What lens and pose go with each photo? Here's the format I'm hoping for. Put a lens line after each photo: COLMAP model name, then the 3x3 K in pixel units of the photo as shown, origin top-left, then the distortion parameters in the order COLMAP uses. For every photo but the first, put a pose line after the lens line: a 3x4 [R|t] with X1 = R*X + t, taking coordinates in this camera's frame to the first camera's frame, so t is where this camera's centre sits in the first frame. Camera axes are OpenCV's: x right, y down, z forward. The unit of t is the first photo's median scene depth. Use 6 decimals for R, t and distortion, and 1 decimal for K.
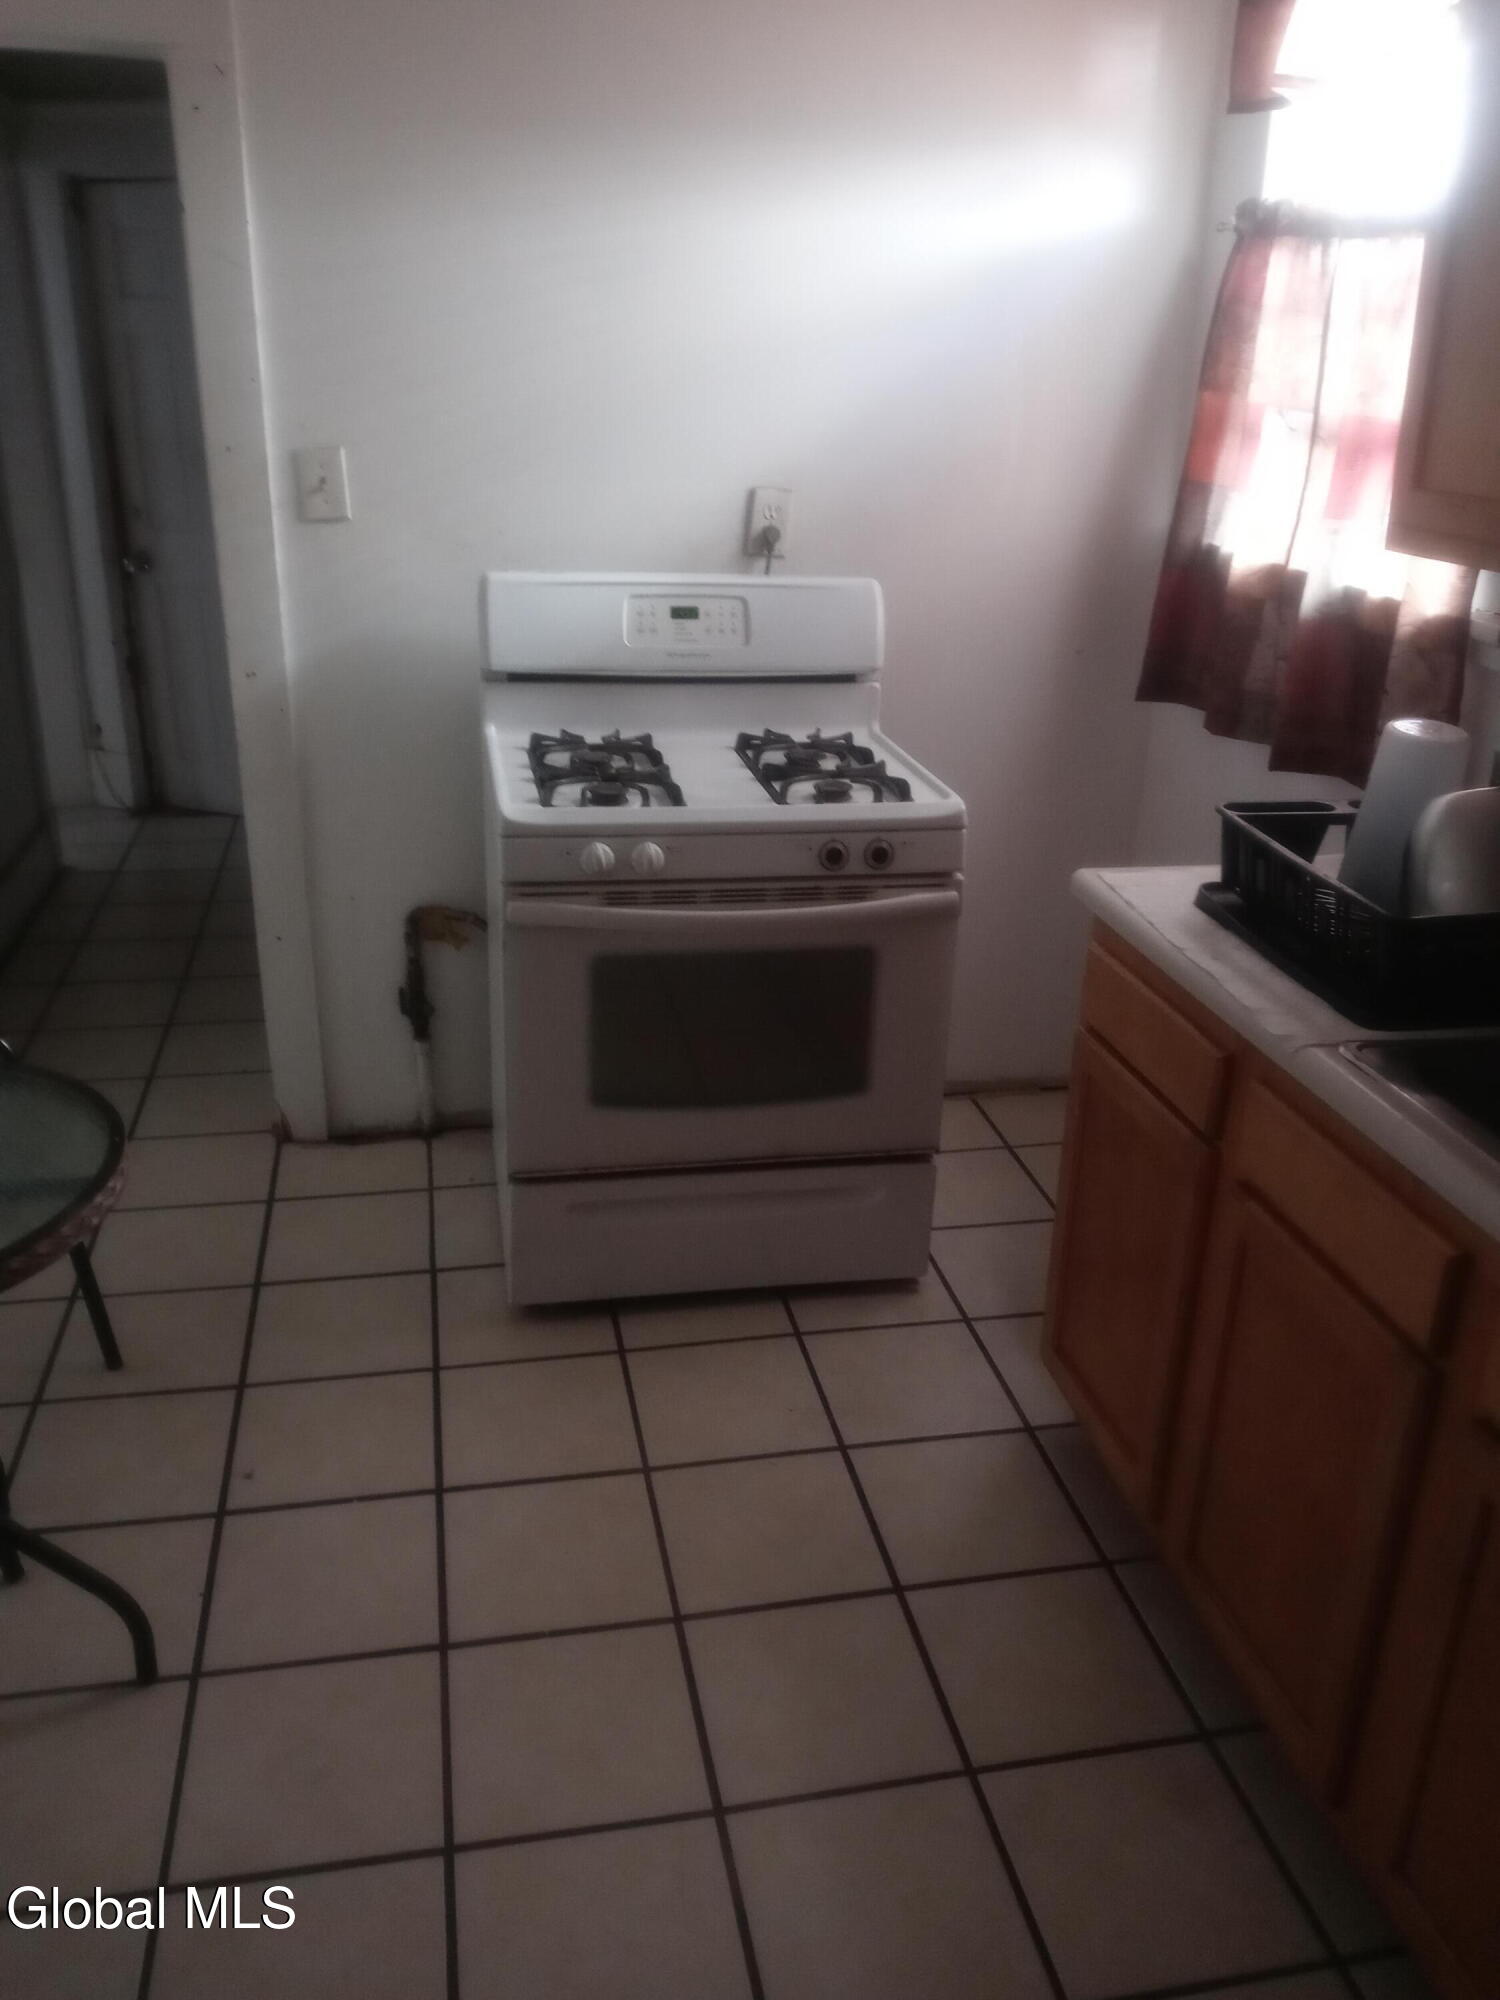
lens RADIAL K [[1481.4, 0, 750.0], [0, 1481.4, 1000.0], [0, 0, 1]] dist [0.079143, -0.131240]
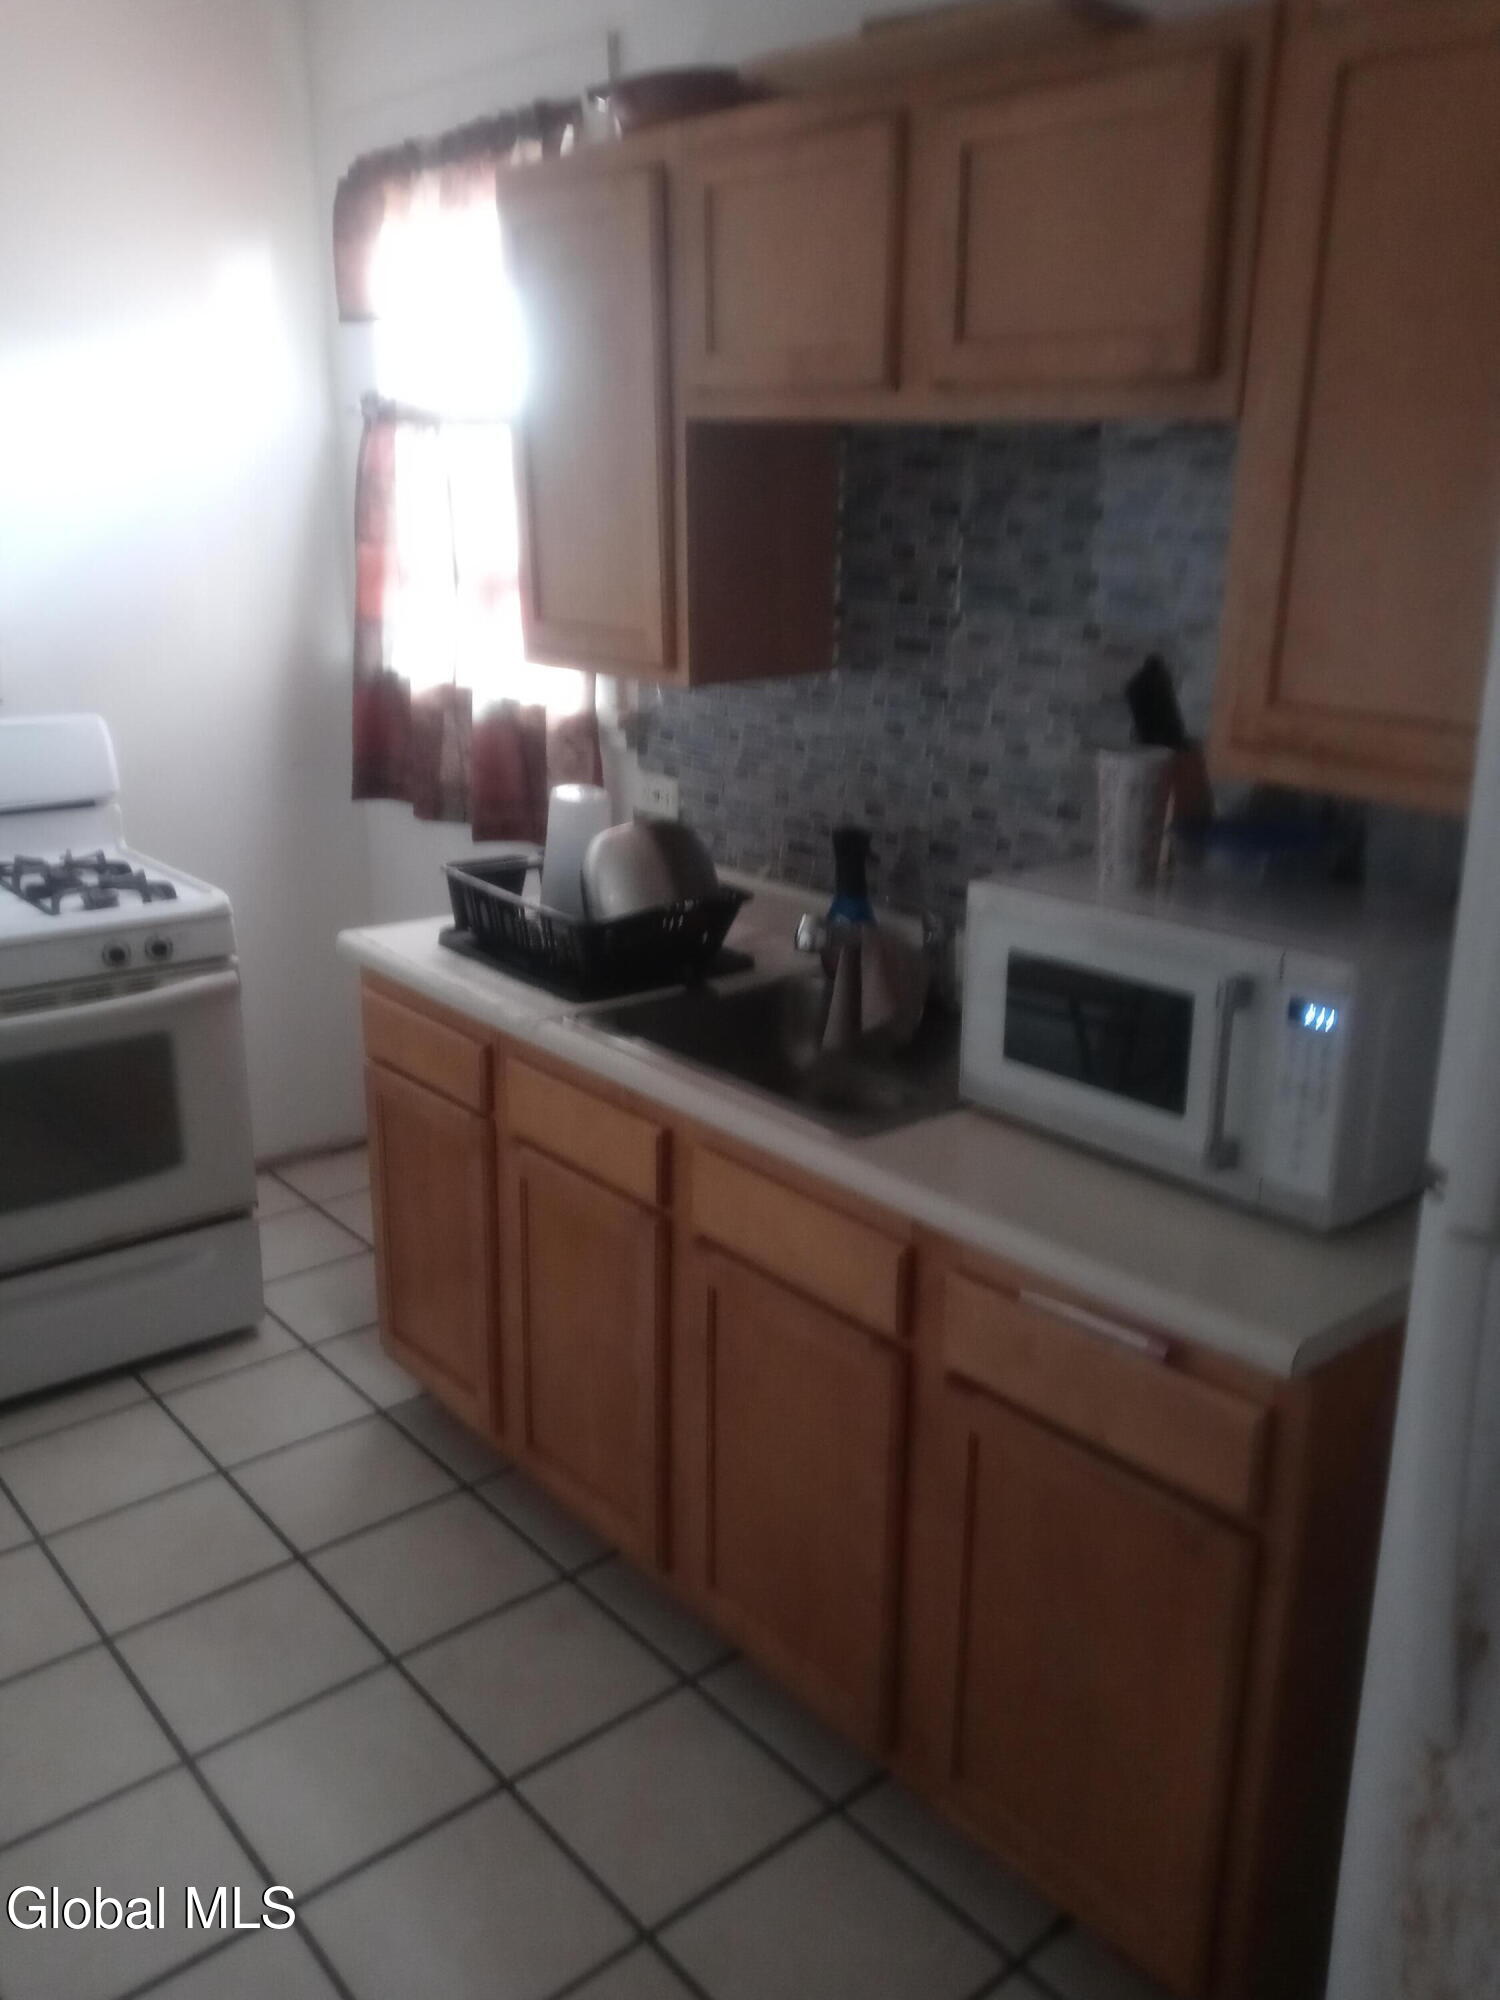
lens RADIAL K [[1583.6, 0, 750.0], [0, 1583.6, 1000.0], [0, 0, 1]] dist [0.008102, -0.164818]
pose [[0.865566, -0.146438, 0.478907, -0.102656], [0.190523, 0.980675, -0.044480, 0.077433], [-0.463138, 0.129743, 0.876738, -0.241481]]
